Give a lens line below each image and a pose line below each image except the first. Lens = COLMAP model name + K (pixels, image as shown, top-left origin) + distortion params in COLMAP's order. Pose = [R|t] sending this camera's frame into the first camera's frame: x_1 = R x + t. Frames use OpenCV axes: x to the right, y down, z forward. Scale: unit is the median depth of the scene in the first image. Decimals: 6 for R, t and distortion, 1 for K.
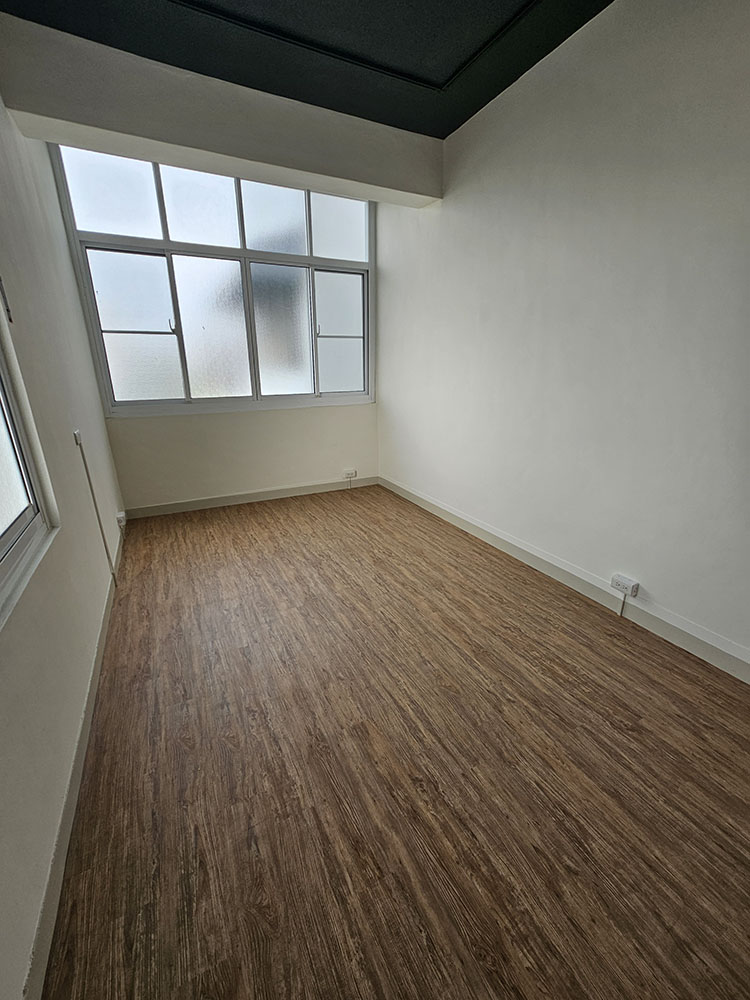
lens RADIAL K [[409.7, 0, 374.4], [0, 409.7, 499.6], [0, 0, 1]] dist [-0.002182, 0.003046]
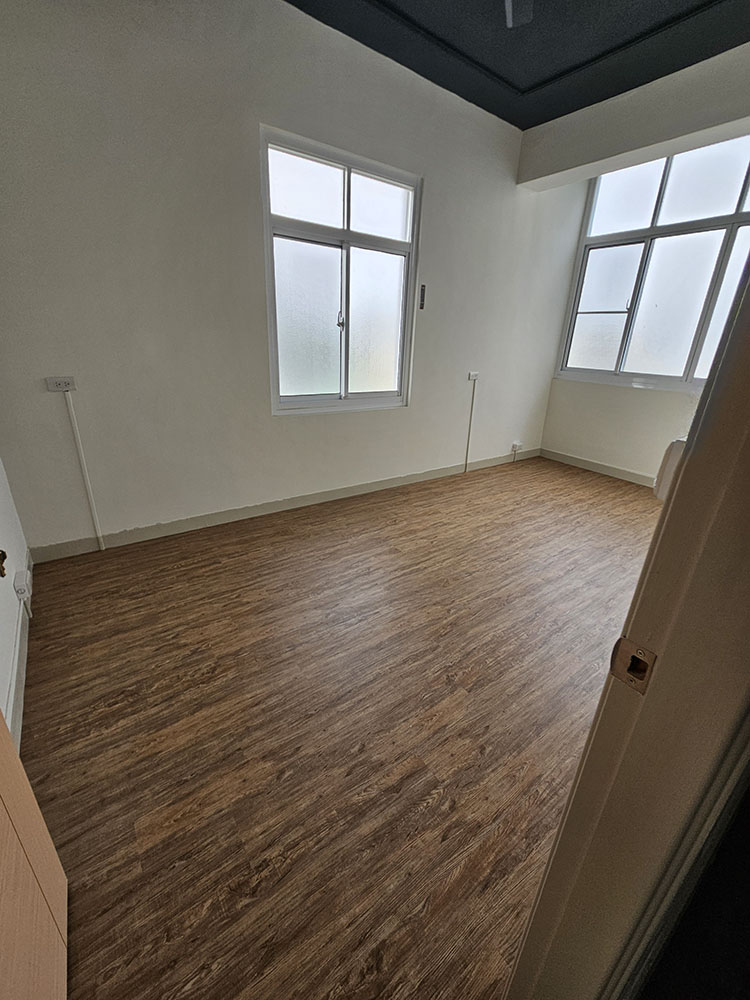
lens RADIAL K [[409.7, 0, 372.1], [0, 409.7, 500.0], [0, 0, 1]] dist [-0.002182, 0.003046]
pose [[0.148481, 0.373304, -0.915750, 0.800933], [-0.353408, 0.884894, 0.303424, -0.050314], [0.923610, 0.278581, 0.263318, 0.243493]]
